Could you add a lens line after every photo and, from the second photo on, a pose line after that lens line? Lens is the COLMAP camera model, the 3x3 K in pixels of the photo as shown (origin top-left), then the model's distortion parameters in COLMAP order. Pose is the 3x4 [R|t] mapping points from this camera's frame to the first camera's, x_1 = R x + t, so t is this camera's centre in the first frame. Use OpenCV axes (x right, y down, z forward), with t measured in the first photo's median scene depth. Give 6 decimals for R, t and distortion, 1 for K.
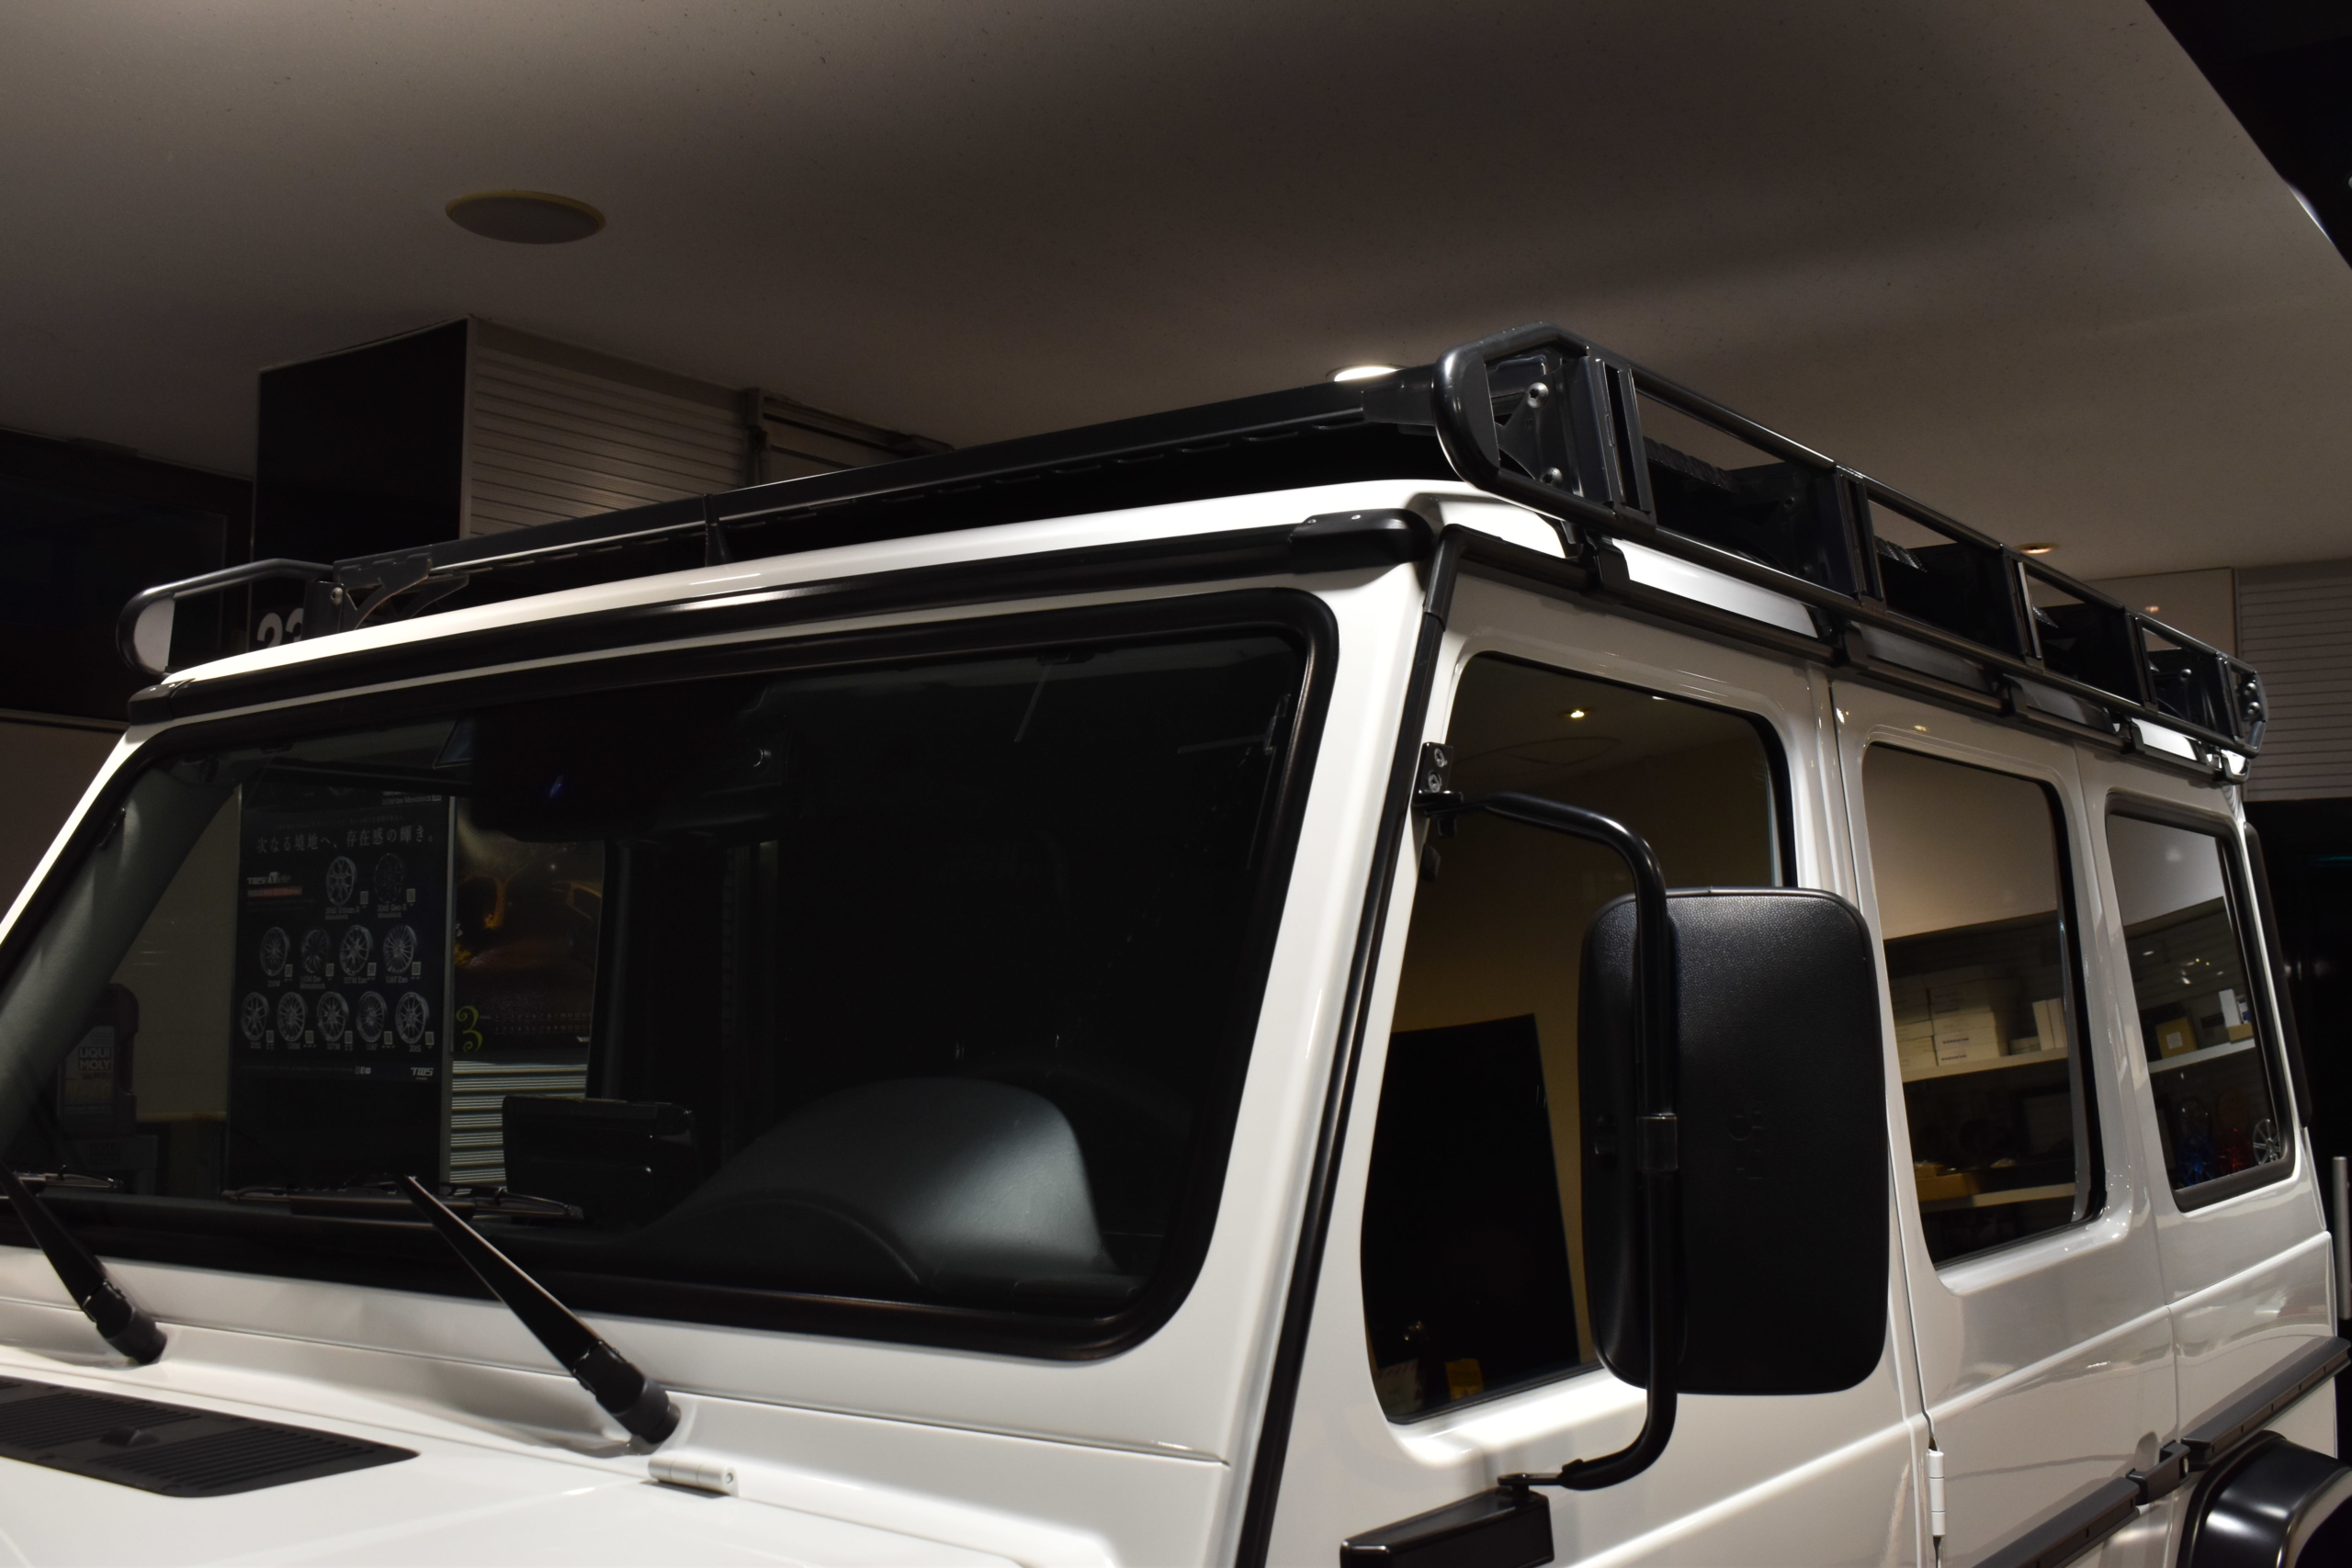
lens RADIAL K [[2511.9, 0, 1176.0], [0, 2511.9, 784.0], [0, 0, 1]] dist [-0.072039, -0.001453]
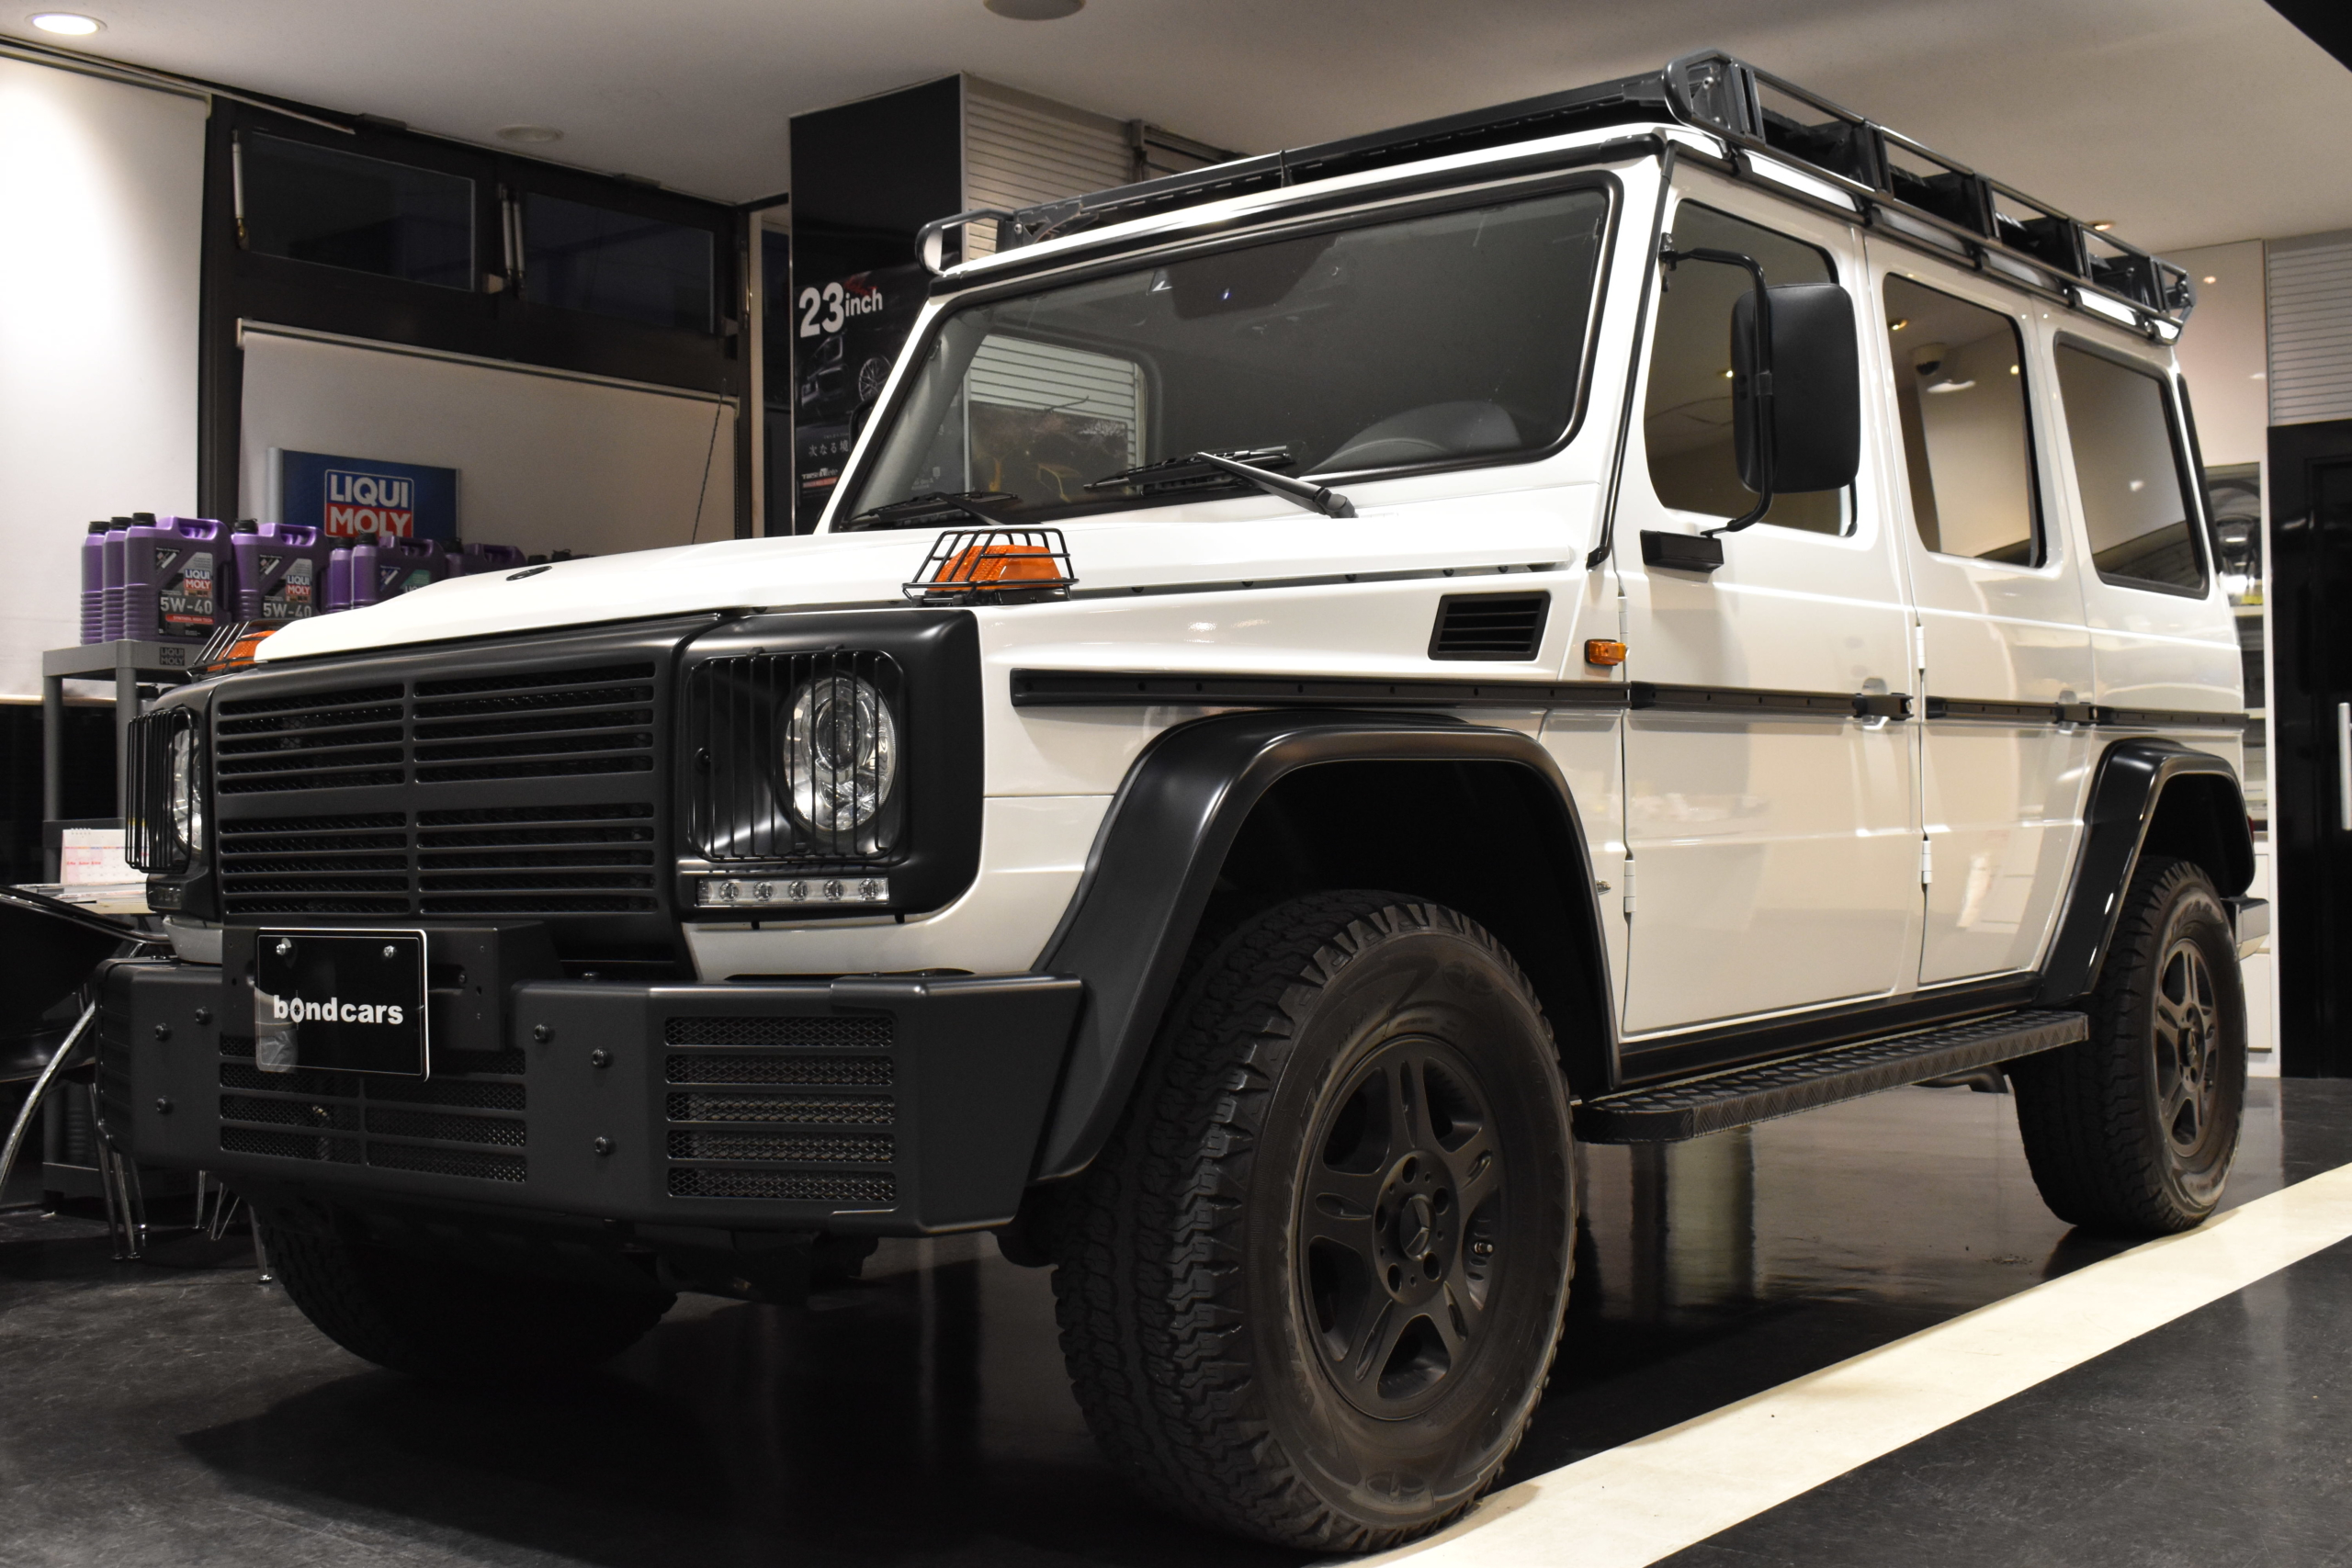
lens RADIAL K [[2594.3, 0, 1176.0], [0, 2594.3, 784.0], [0, 0, 1]] dist [-0.092807, 0.001143]
pose [[0.998055, -0.019596, -0.059173, -0.155650], [0.024647, 0.996000, 0.085884, 0.196415], [0.057253, -0.087176, 0.994546, -1.022094]]
